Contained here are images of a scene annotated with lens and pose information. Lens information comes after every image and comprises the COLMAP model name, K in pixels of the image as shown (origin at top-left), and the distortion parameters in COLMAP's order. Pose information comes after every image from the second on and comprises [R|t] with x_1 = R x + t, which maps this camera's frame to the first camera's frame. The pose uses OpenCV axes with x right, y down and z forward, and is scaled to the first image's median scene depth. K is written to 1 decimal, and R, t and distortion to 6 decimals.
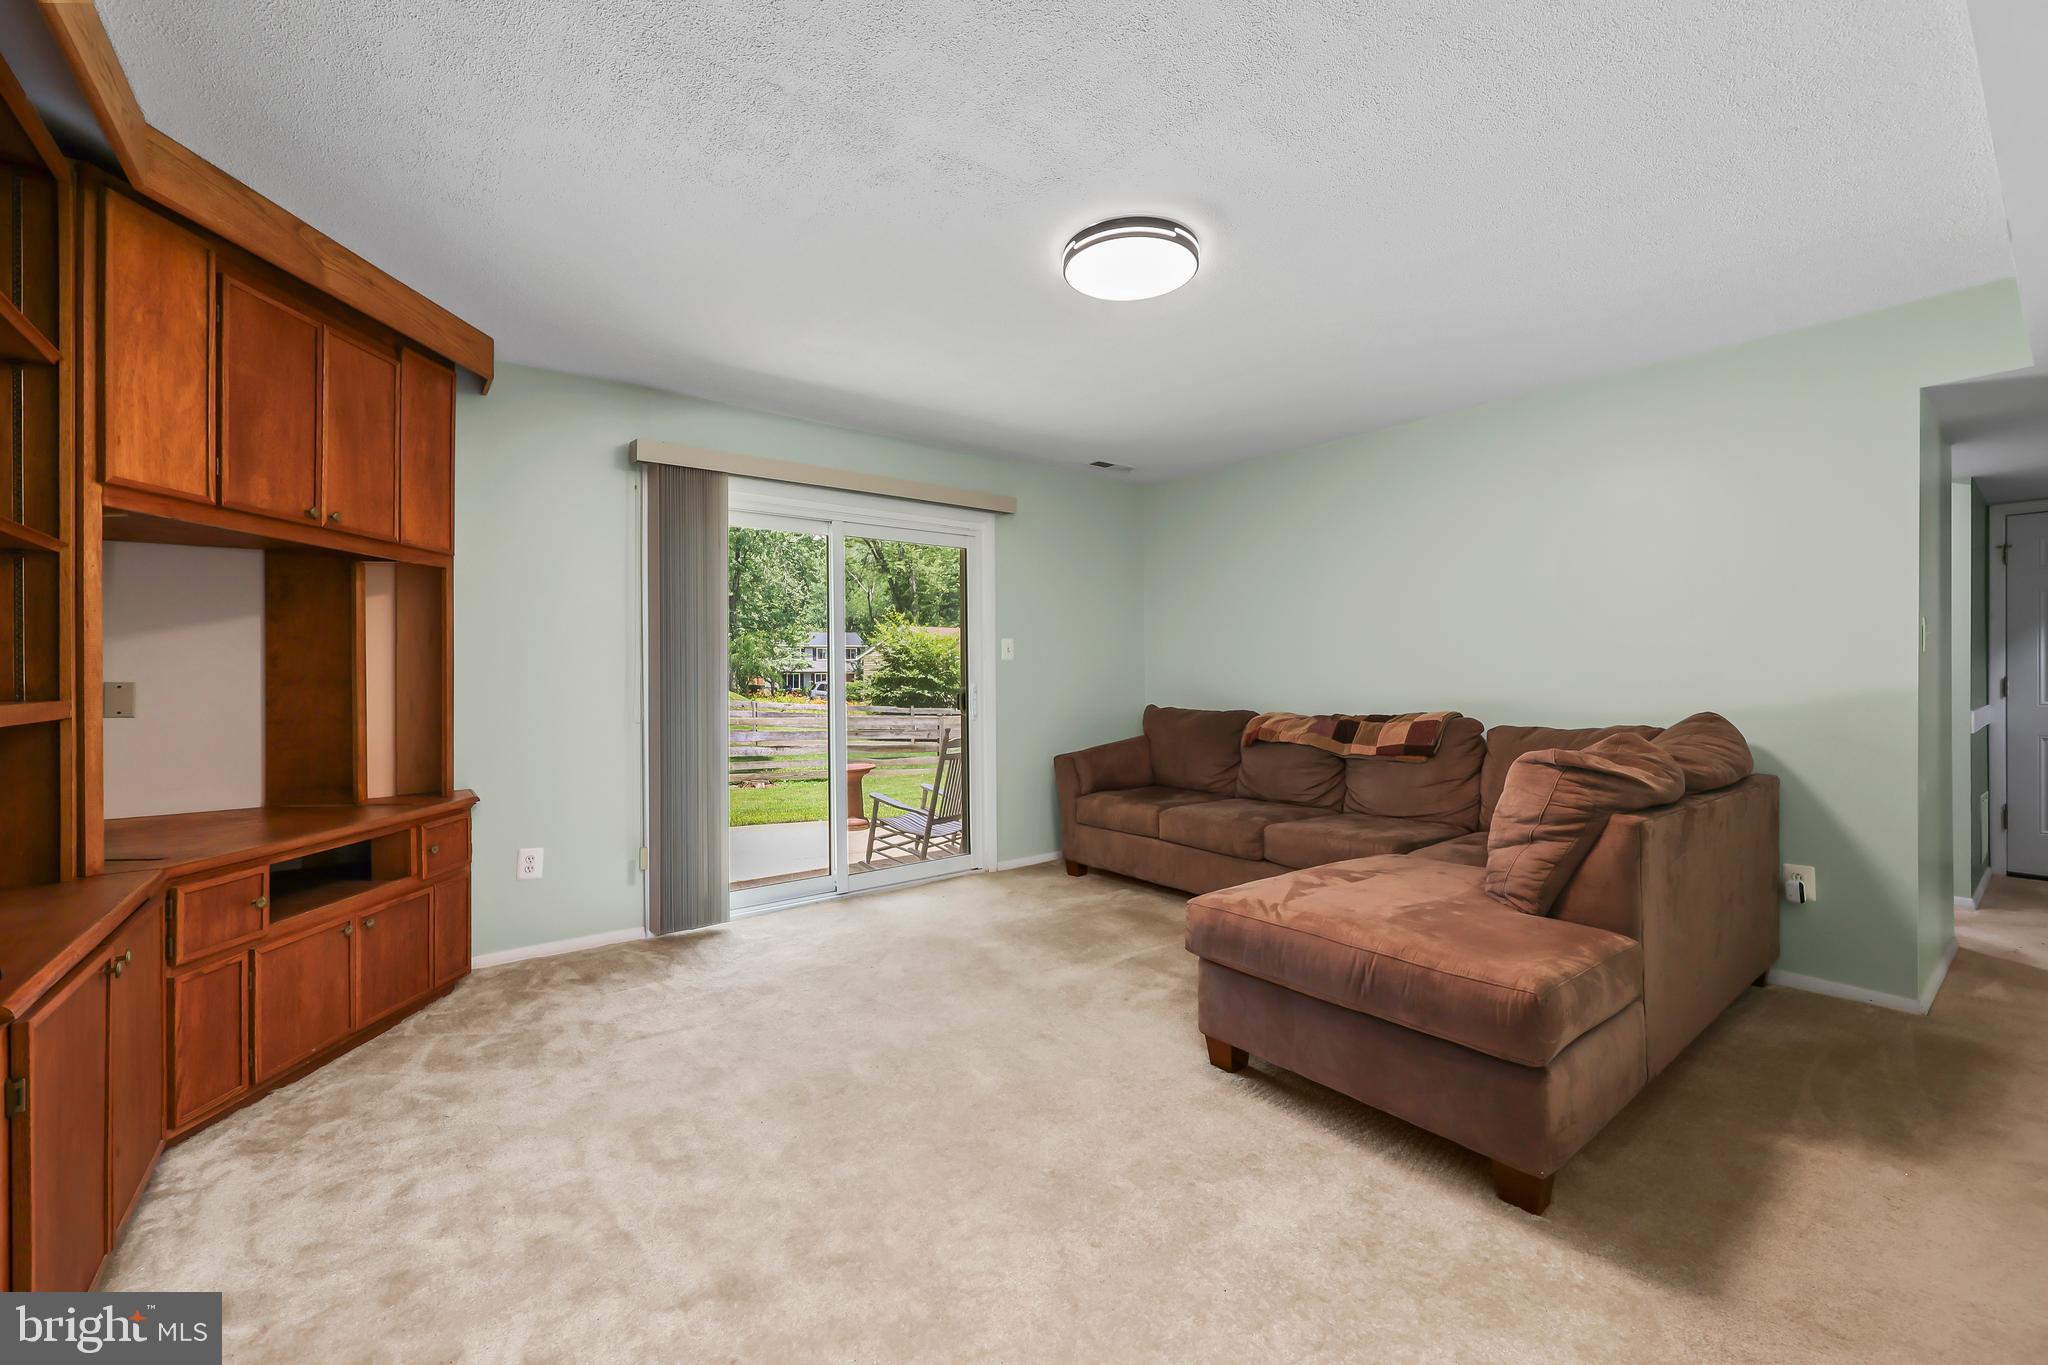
lens RADIAL K [[830.6, 0, 1024.0], [0, 830.6, 682.5], [0, 0, 1]] dist [-0.001145, -0.000242]
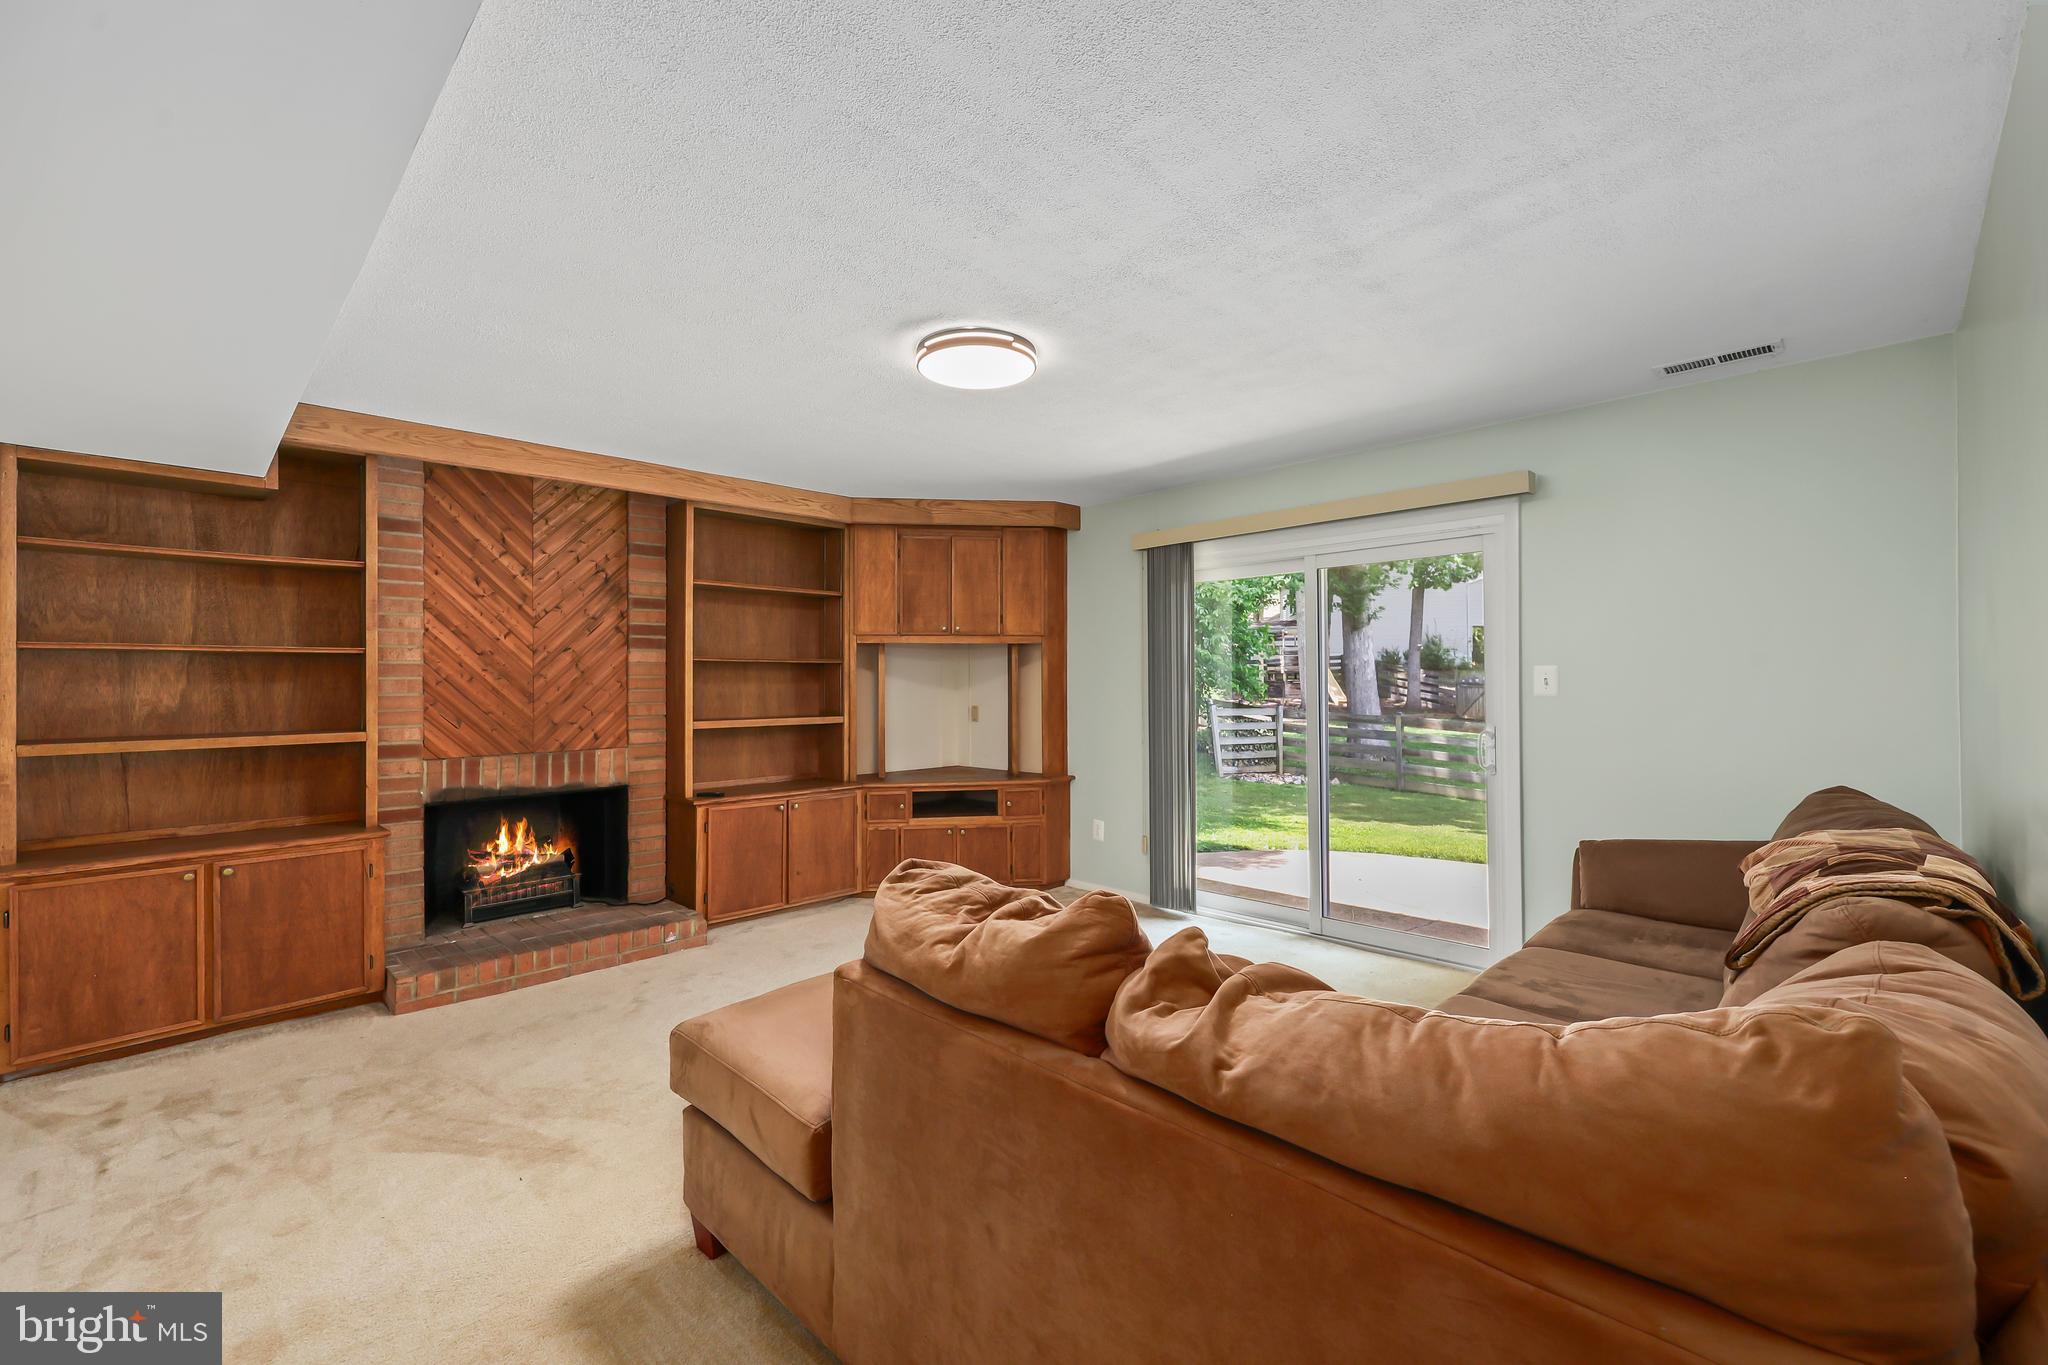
lens RADIAL K [[848.7, 0, 1015.4], [0, 848.7, 697.3], [0, 0, 1]] dist [0.000303, -0.000066]
pose [[0.127237, 0.011805, -0.991802, 1.179687], [-0.008133, 0.999908, 0.010858, -0.052971], [0.991839, 0.006685, 0.127322, 0.827835]]
